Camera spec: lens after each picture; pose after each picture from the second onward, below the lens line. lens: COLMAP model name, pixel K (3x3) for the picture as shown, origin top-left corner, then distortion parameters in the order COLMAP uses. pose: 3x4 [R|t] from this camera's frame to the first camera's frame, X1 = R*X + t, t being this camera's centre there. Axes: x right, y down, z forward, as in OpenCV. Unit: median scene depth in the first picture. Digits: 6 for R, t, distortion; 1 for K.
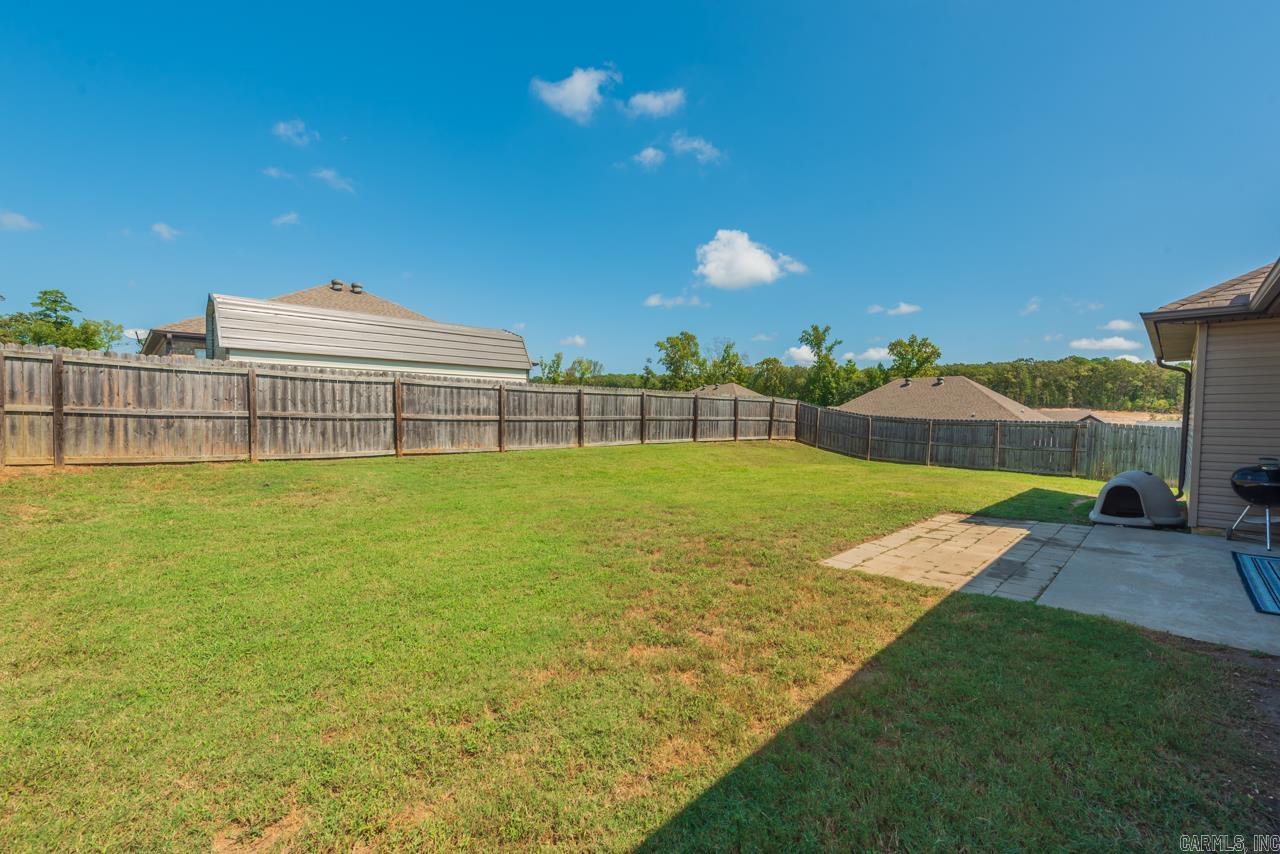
lens RADIAL K [[529.4, 0, 706.4], [0, 529.4, 416.5], [0, 0, 1]] dist [0.007571, -0.000683]
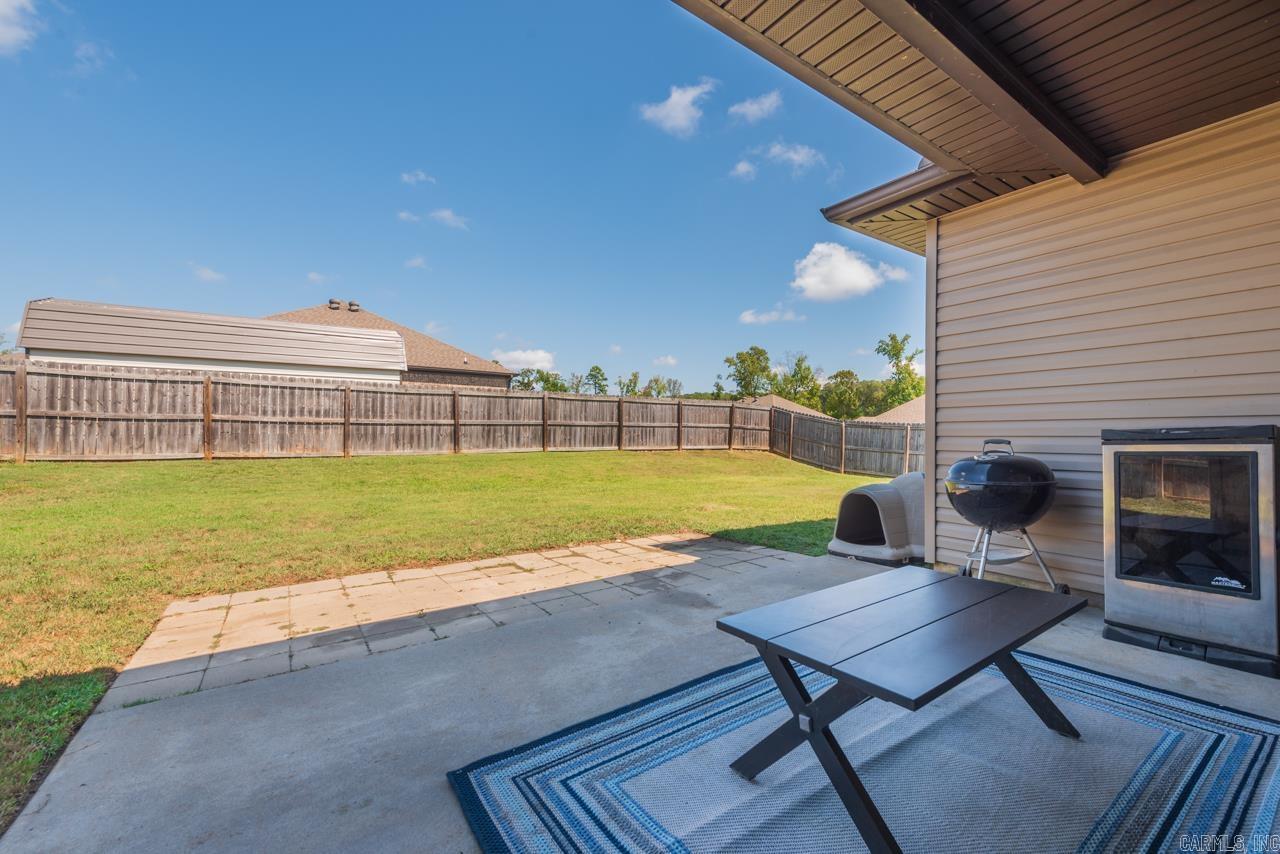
lens RADIAL K [[529.4, 0, 705.1], [0, 529.4, 436.6], [0, 0, 1]] dist [0.007571, -0.000683]
pose [[0.984284, -0.006465, -0.176474, 0.355599], [0.007102, 0.999970, 0.002977, 0.029109], [0.176450, -0.004184, 0.984301, 0.174104]]
